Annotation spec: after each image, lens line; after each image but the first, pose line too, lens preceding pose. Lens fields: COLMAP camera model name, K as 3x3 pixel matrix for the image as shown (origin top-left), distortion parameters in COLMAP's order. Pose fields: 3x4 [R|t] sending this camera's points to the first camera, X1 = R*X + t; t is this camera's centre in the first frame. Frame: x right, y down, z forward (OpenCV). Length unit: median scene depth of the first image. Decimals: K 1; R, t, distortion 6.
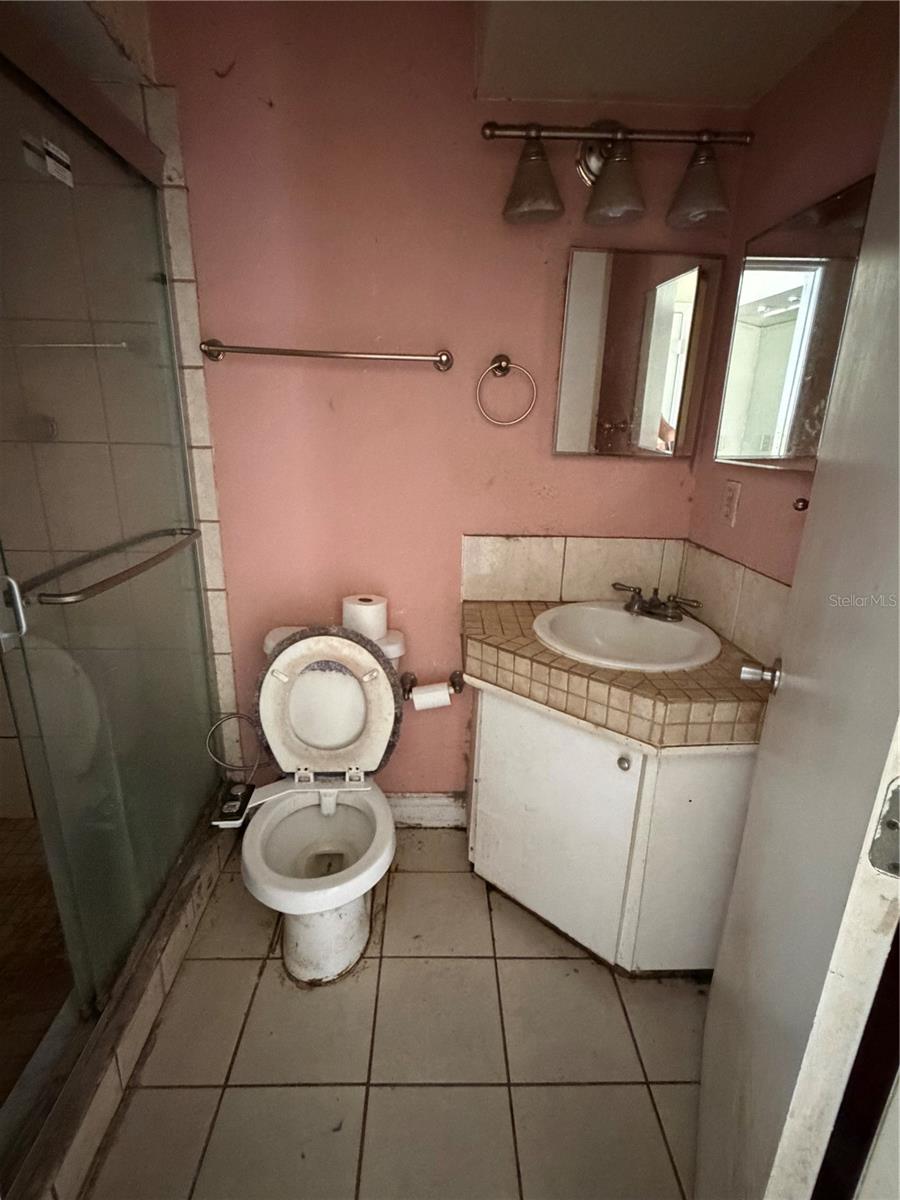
lens RADIAL K [[575.1, 0, 449.0], [0, 575.1, 598.9], [0, 0, 1]] dist [-0.002987, 0.000488]
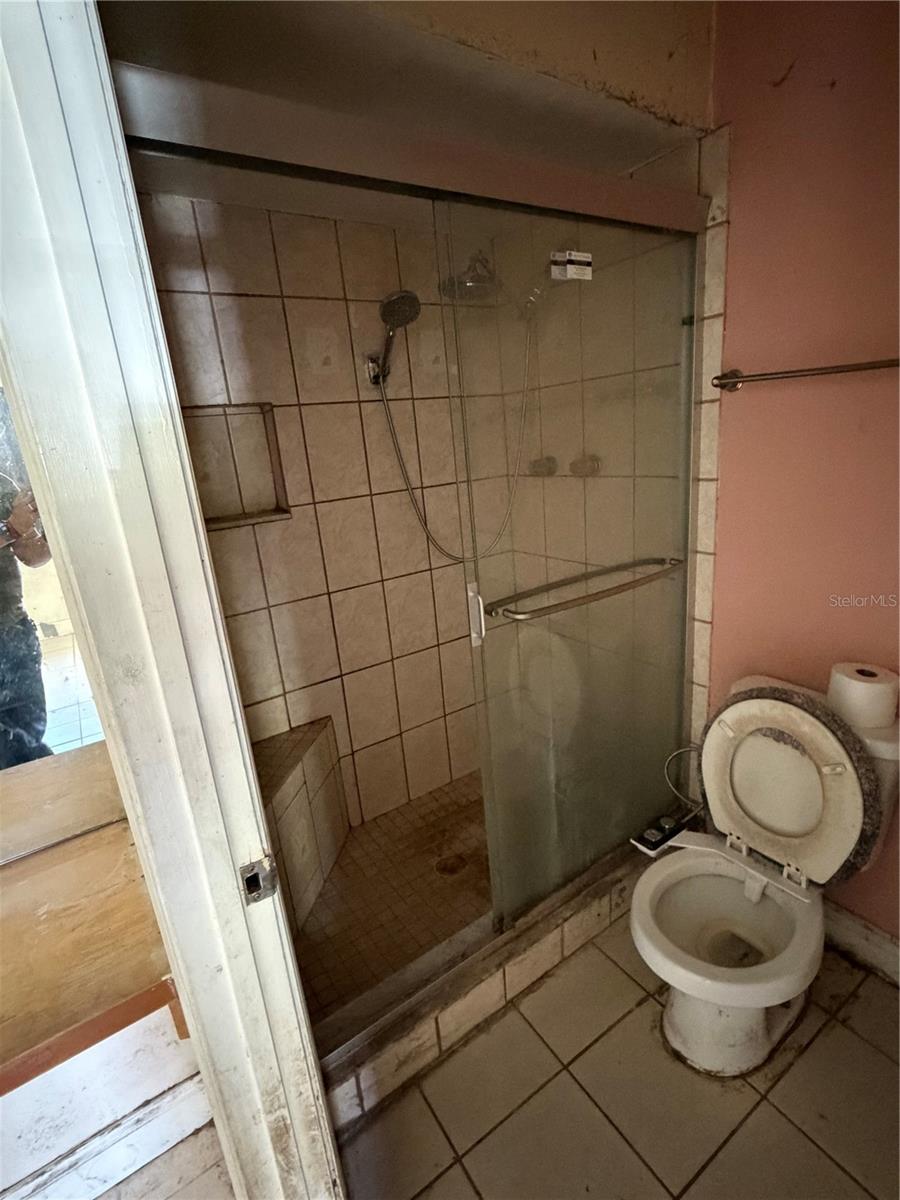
lens RADIAL K [[575.1, 0, 451.8], [0, 575.1, 599.6], [0, 0, 1]] dist [-0.002987, 0.000488]
pose [[0.520416, 0.170417, -0.836735, 0.213729], [-0.160232, 0.981966, 0.100339, -0.091524], [0.838745, 0.081853, 0.538338, 0.112814]]
